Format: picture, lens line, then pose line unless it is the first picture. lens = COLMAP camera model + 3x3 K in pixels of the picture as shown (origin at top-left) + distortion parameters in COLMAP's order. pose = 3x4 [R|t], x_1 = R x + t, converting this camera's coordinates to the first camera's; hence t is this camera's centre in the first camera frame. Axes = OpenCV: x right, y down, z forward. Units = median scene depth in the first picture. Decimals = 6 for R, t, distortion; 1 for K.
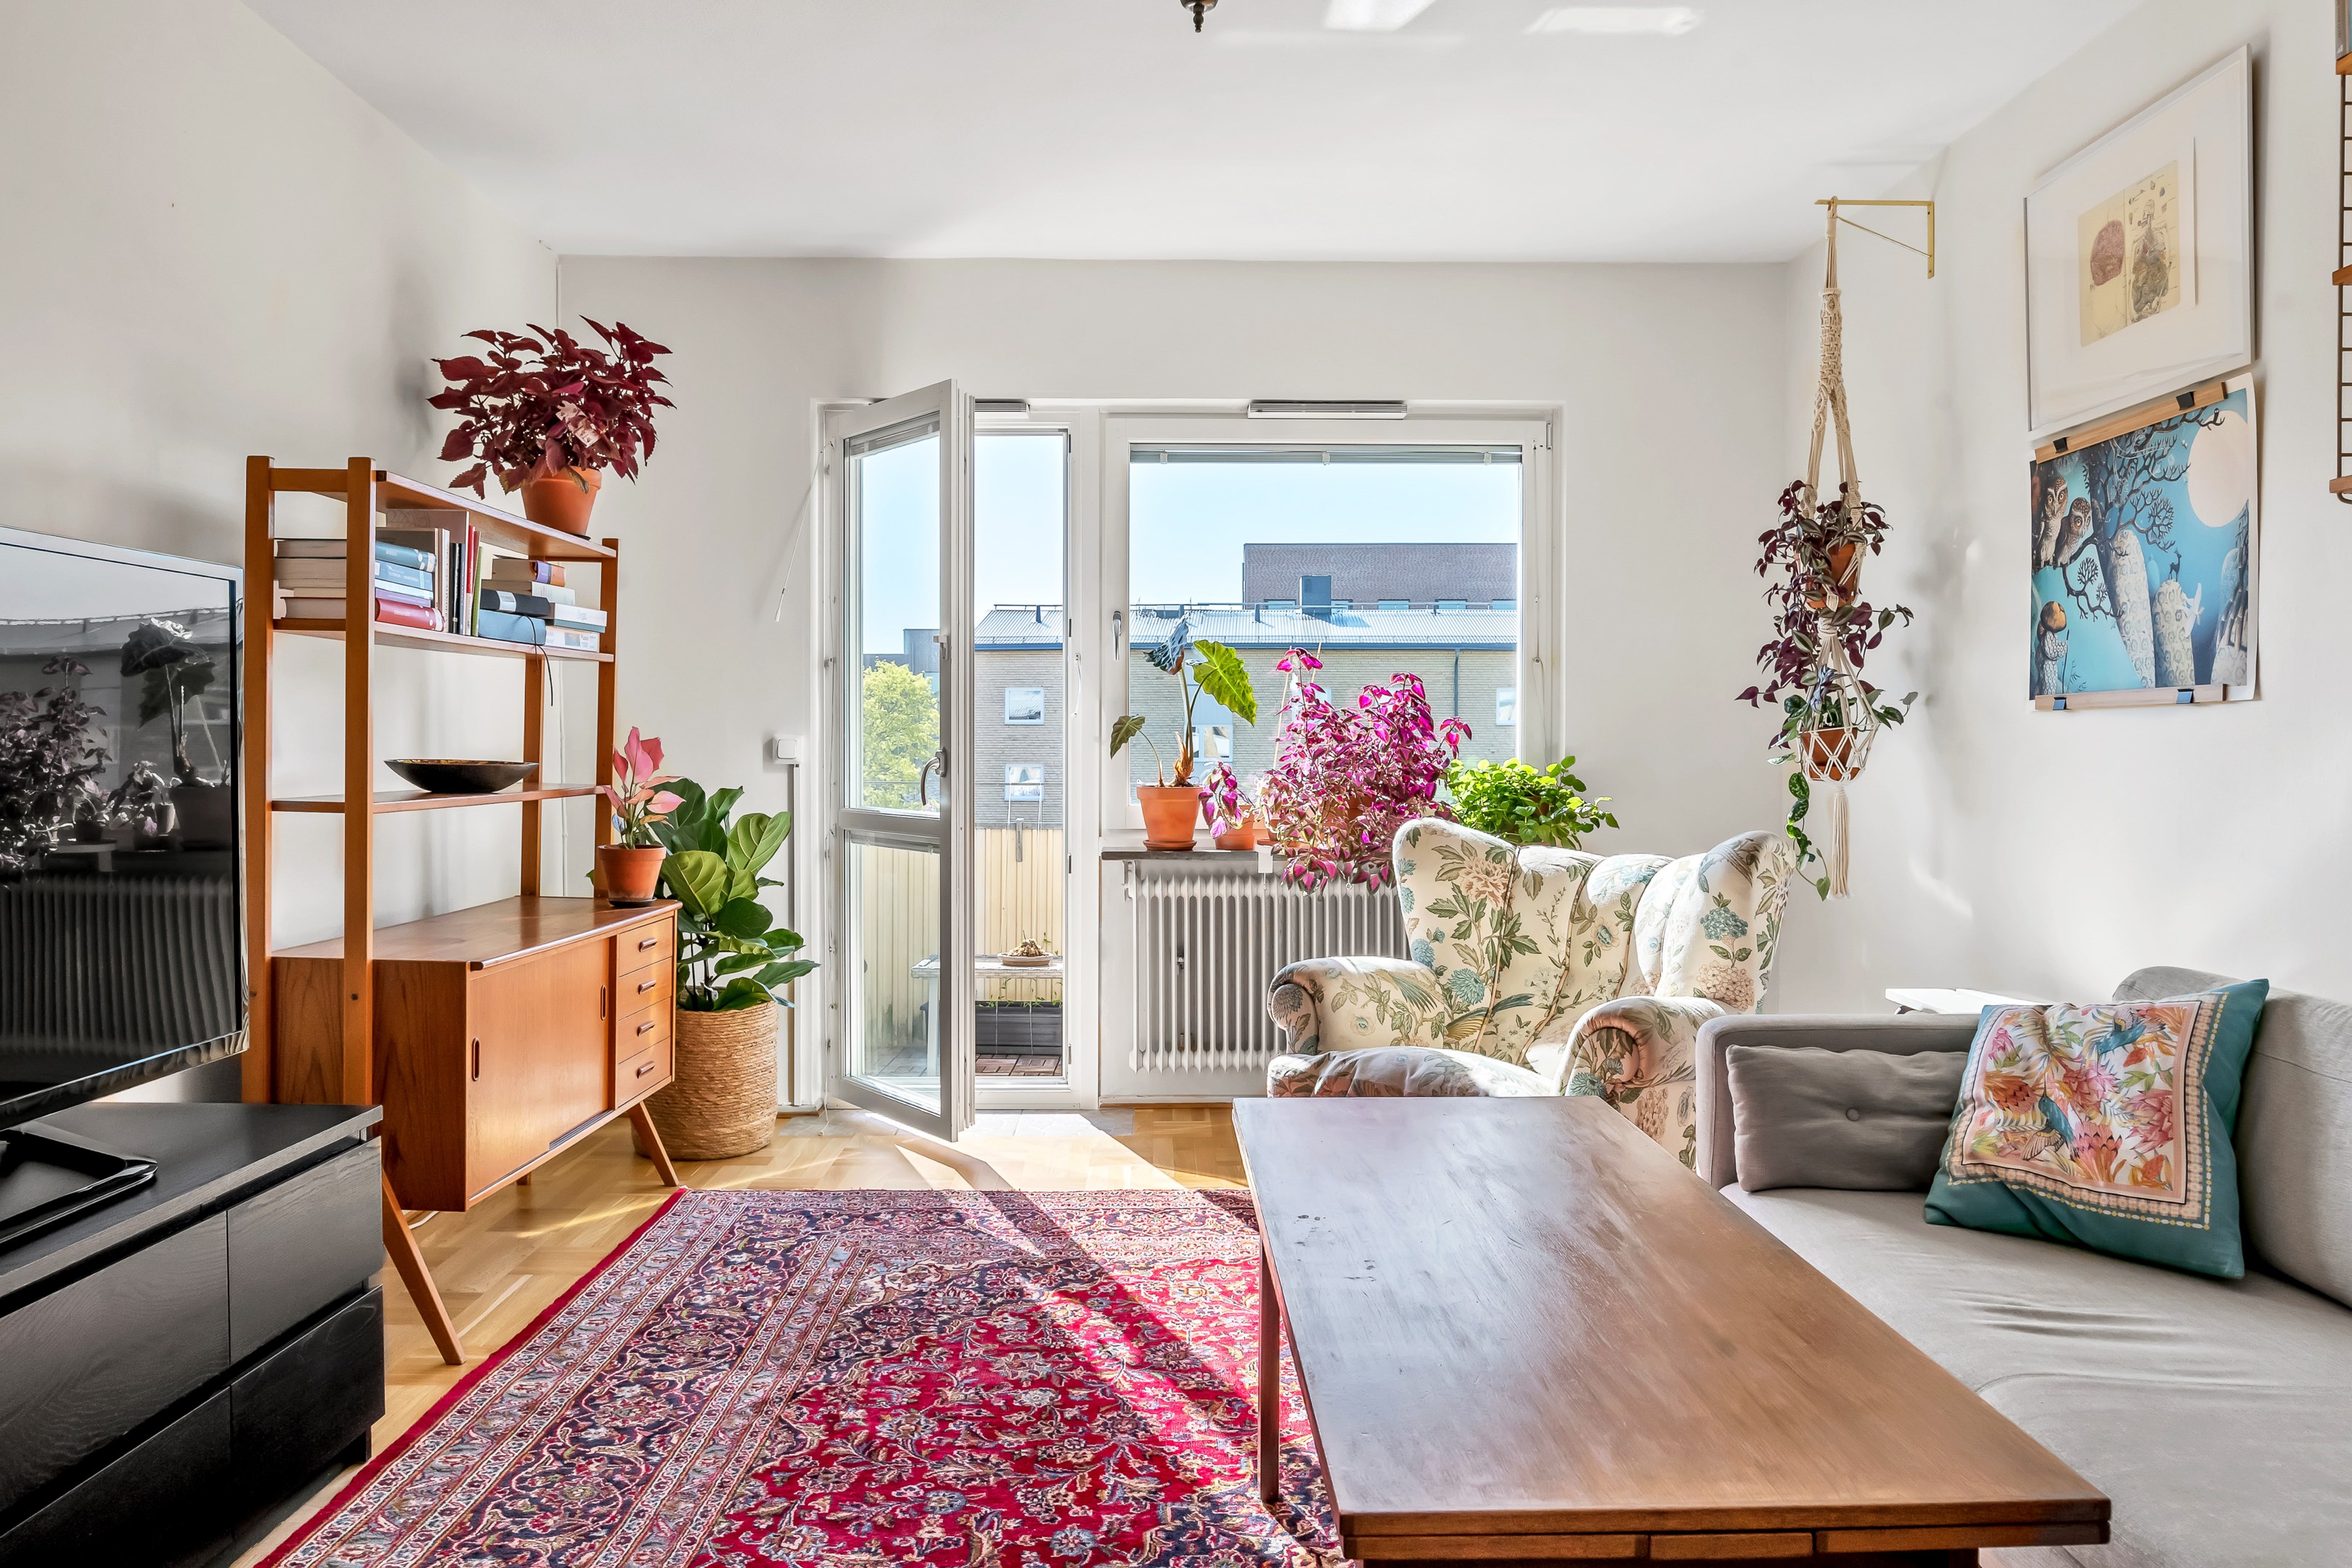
lens RADIAL K [[1662.1, 0, 1176.0], [0, 1662.1, 784.0], [0, 0, 1]] dist [-0.041178, 0.001392]
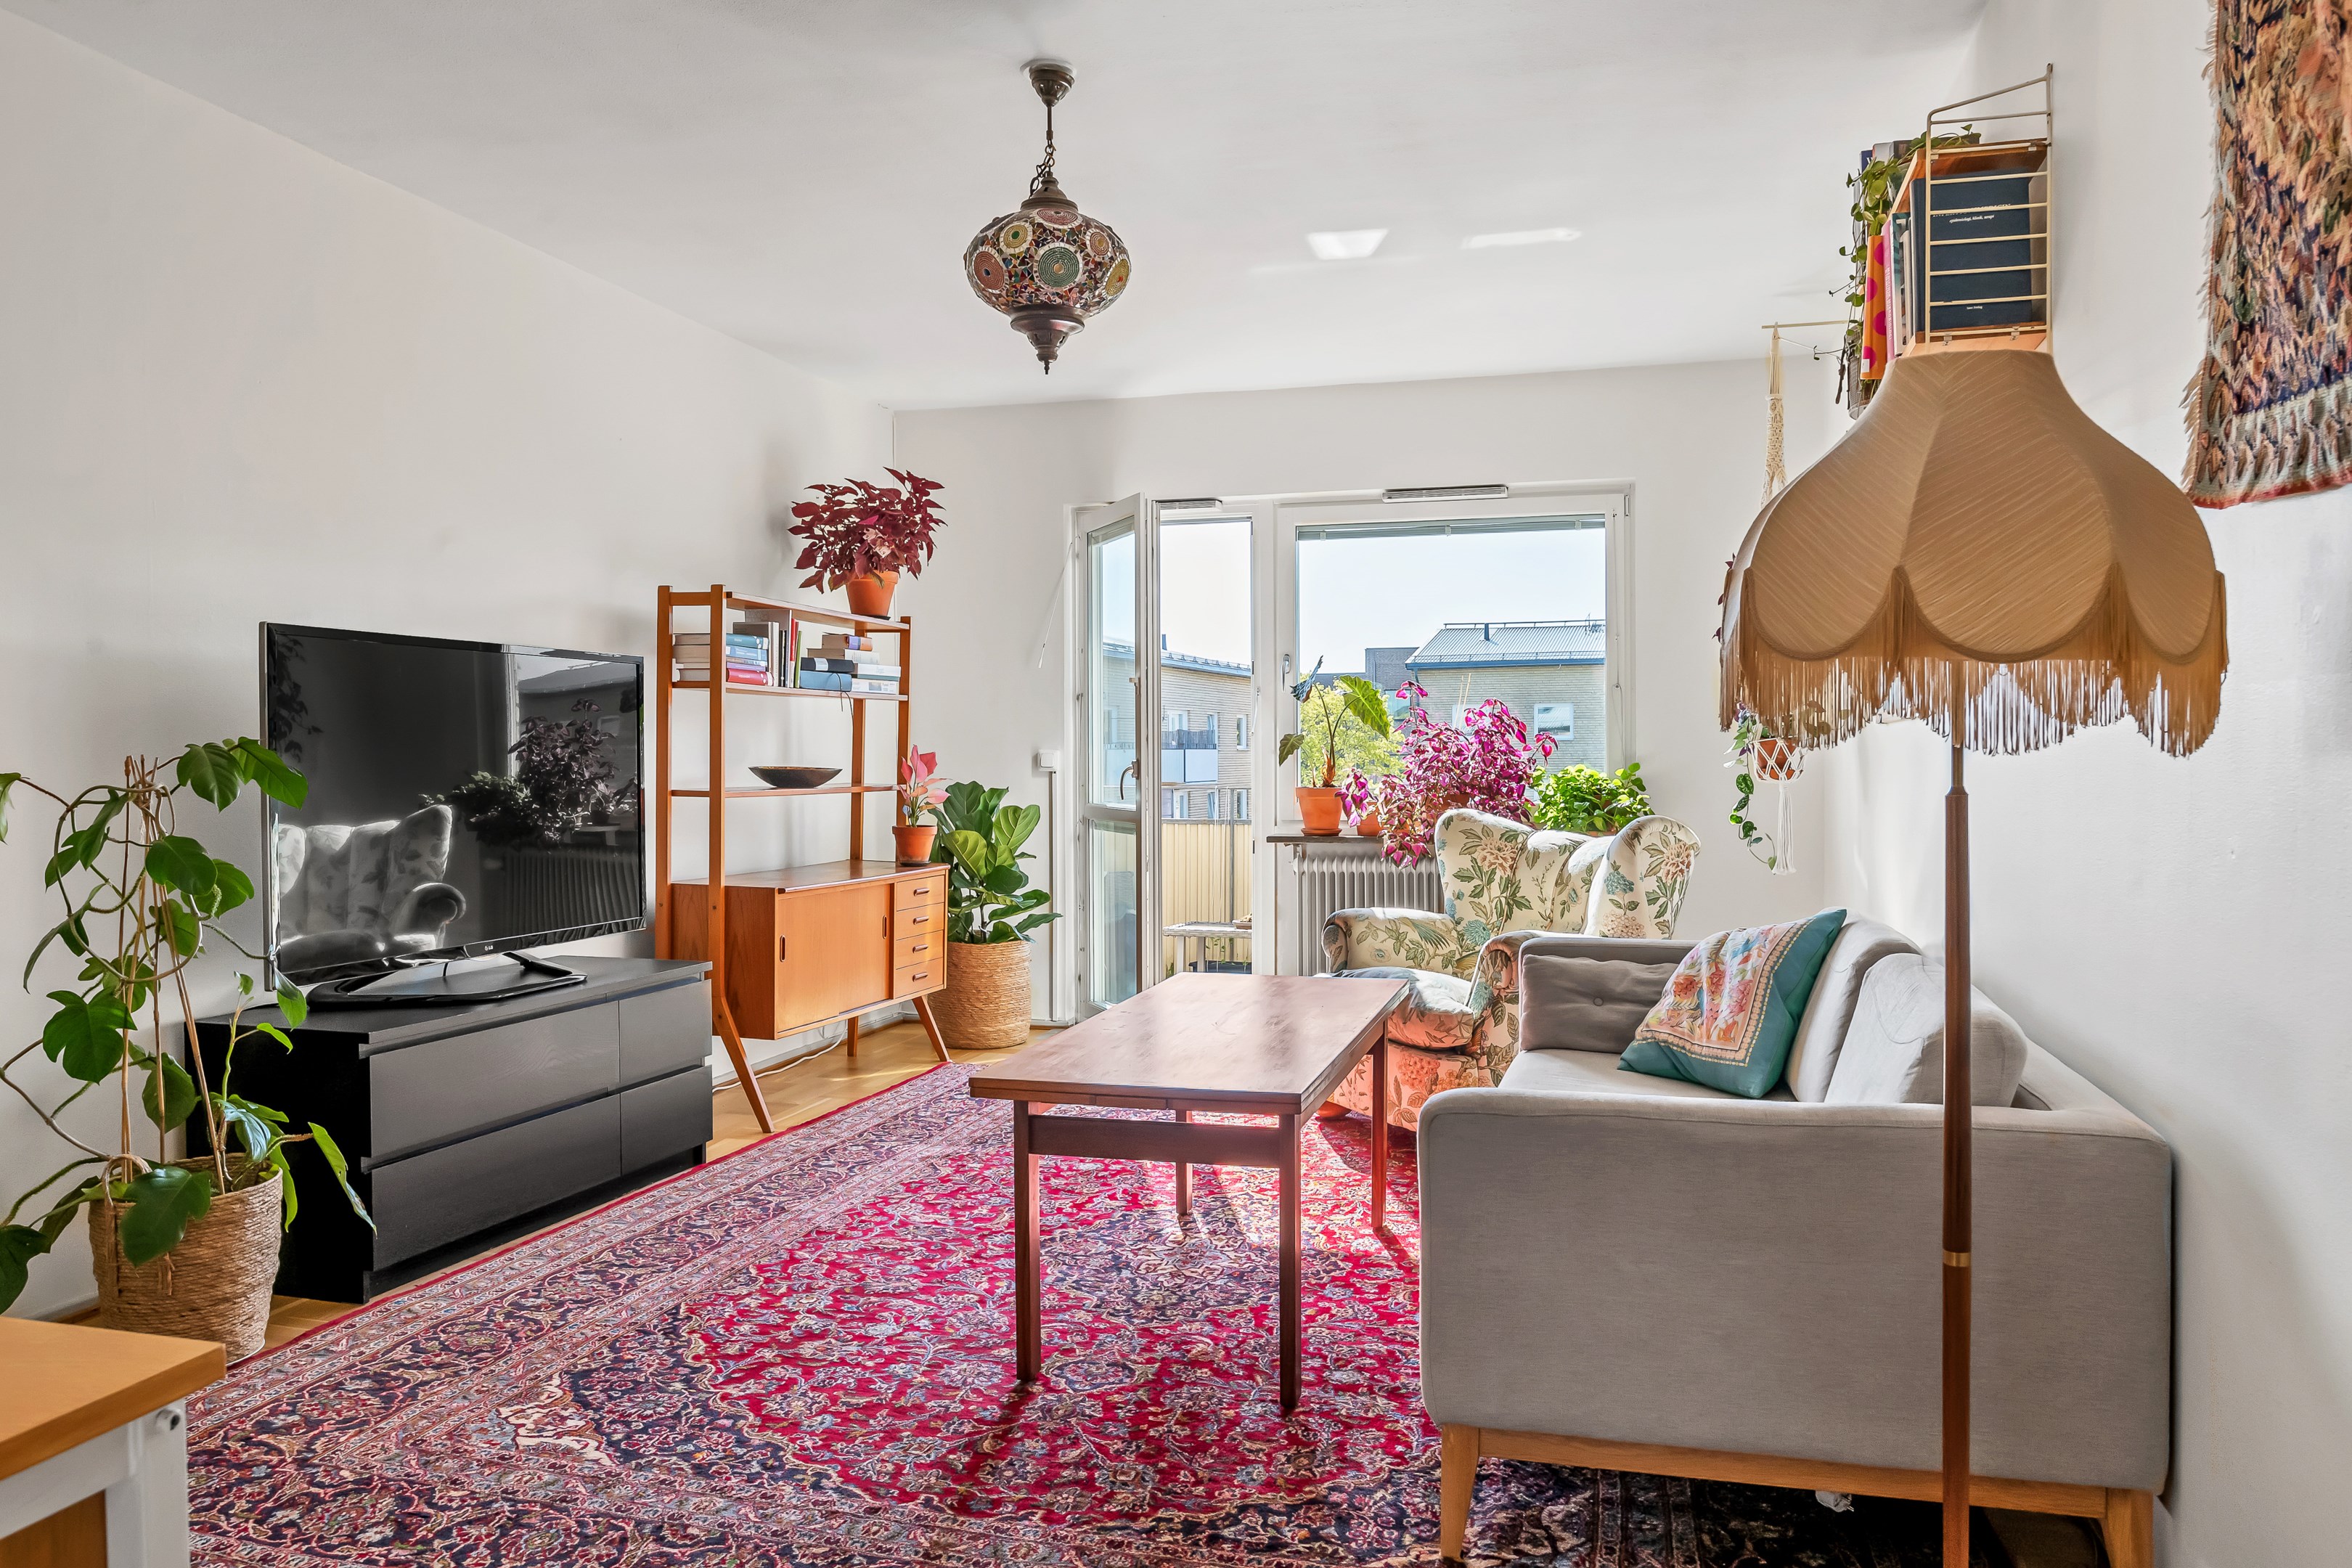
lens RADIAL K [[1662.1, 0, 1176.0], [0, 1662.1, 784.0], [0, 0, 1]] dist [-0.041178, 0.001392]
pose [[0.959262, -0.000568, -0.282517, 0.316676], [-0.002262, 0.999950, -0.009690, 0.014506], [0.282508, 0.009935, 0.959213, -0.358259]]
